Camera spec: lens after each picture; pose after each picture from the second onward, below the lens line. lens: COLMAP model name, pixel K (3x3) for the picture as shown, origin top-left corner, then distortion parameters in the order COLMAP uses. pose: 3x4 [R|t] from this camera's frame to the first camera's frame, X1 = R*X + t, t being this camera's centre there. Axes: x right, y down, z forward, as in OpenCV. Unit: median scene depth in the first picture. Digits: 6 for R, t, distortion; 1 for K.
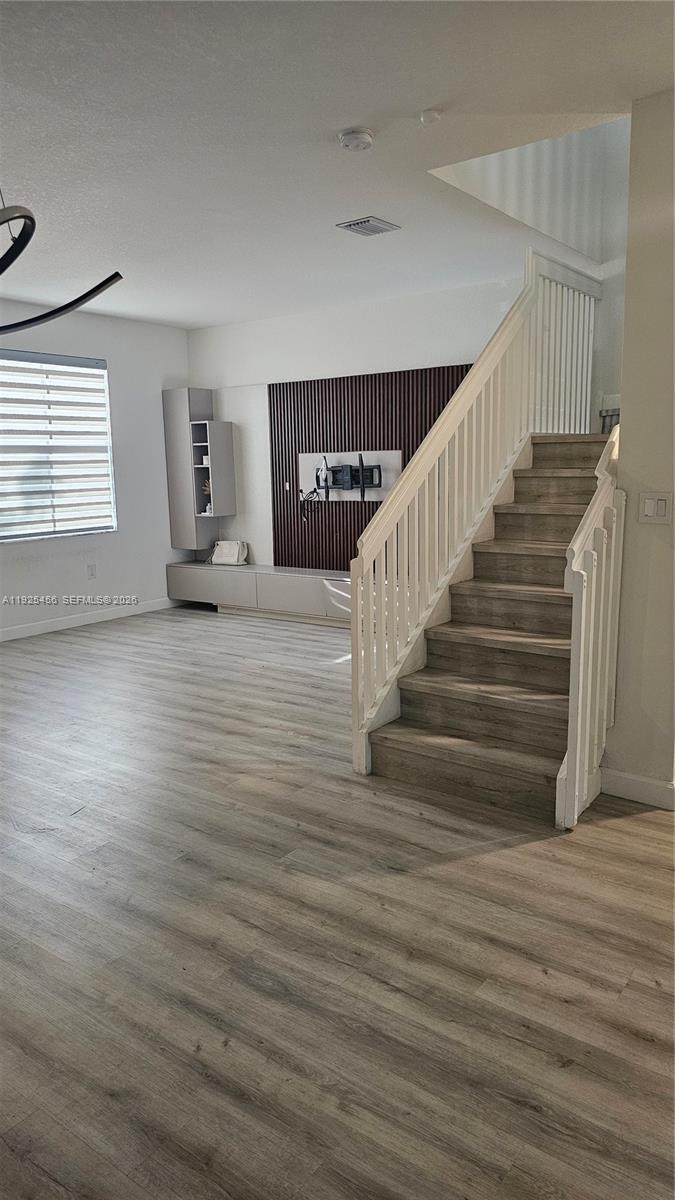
lens RADIAL K [[808.5, 0, 345.7], [0, 808.5, 599.4], [0, 0, 1]] dist [0.055602, -0.057611]
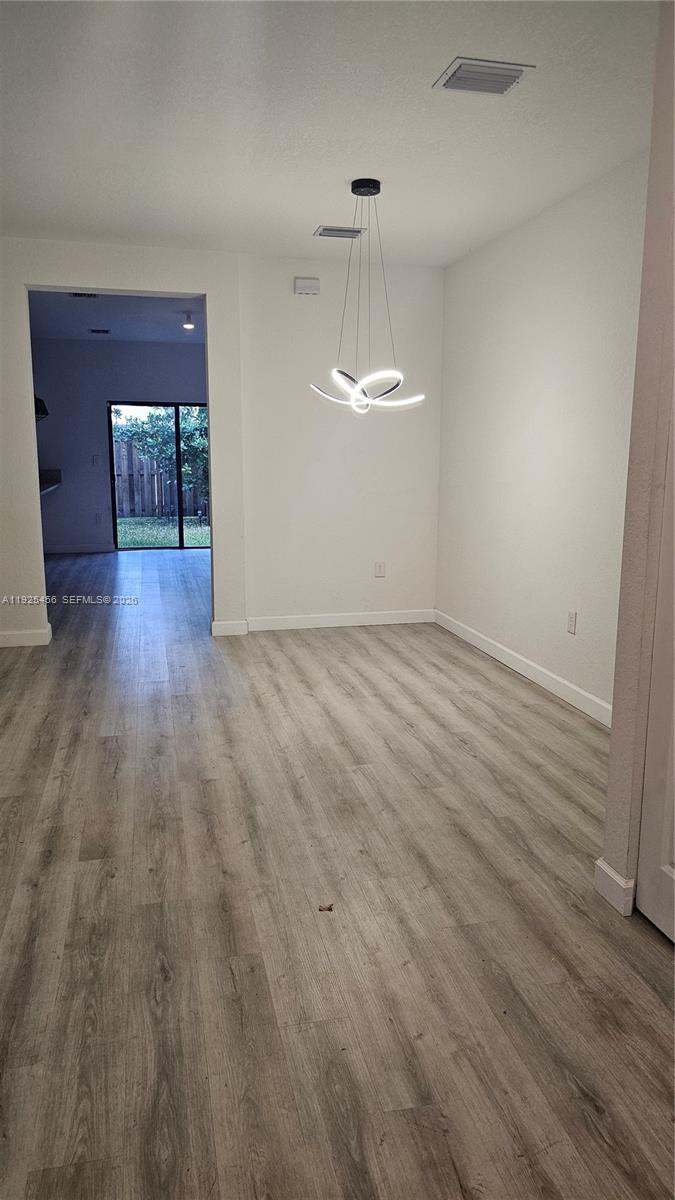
lens RADIAL K [[808.5, 0, 345.0], [0, 808.5, 588.4], [0, 0, 1]] dist [0.055602, -0.057611]
pose [[-0.769087, -0.094117, 0.632177, -0.504334], [0.122023, 0.949284, 0.289776, -0.108322], [-0.627388, 0.300003, -0.718597, 0.697653]]
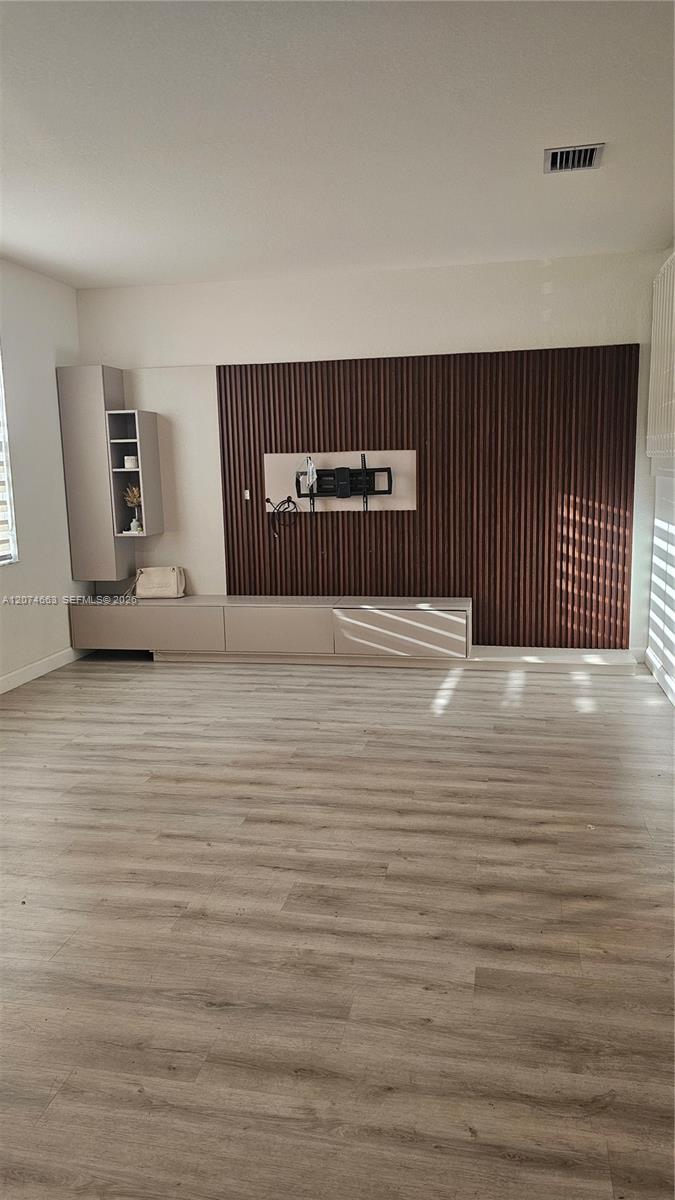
lens RADIAL K [[808.5, 0, 340.9], [0, 808.5, 596.2], [0, 0, 1]] dist [0.055602, -0.057611]
pose [[0.908566, -0.066380, 0.412434, -0.341413], [0.072452, 0.997372, 0.000917, -0.036377], [-0.411411, 0.029048, 0.910987, 0.252398]]
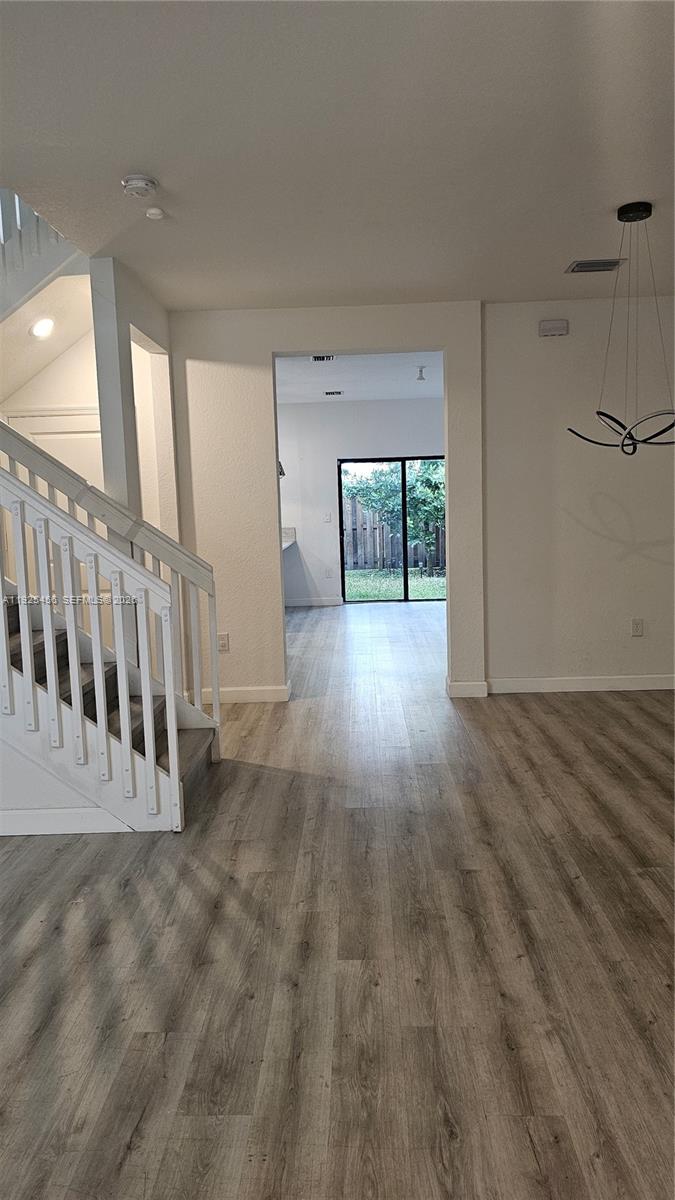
lens RADIAL K [[808.5, 0, 340.1], [0, 808.5, 583.1], [0, 0, 1]] dist [0.055602, -0.057611]
pose [[-0.574766, -0.045911, 0.817029, -0.453785], [0.184451, 0.965462, 0.184011, -0.109962], [-0.797259, 0.256465, -0.546447, 0.687229]]
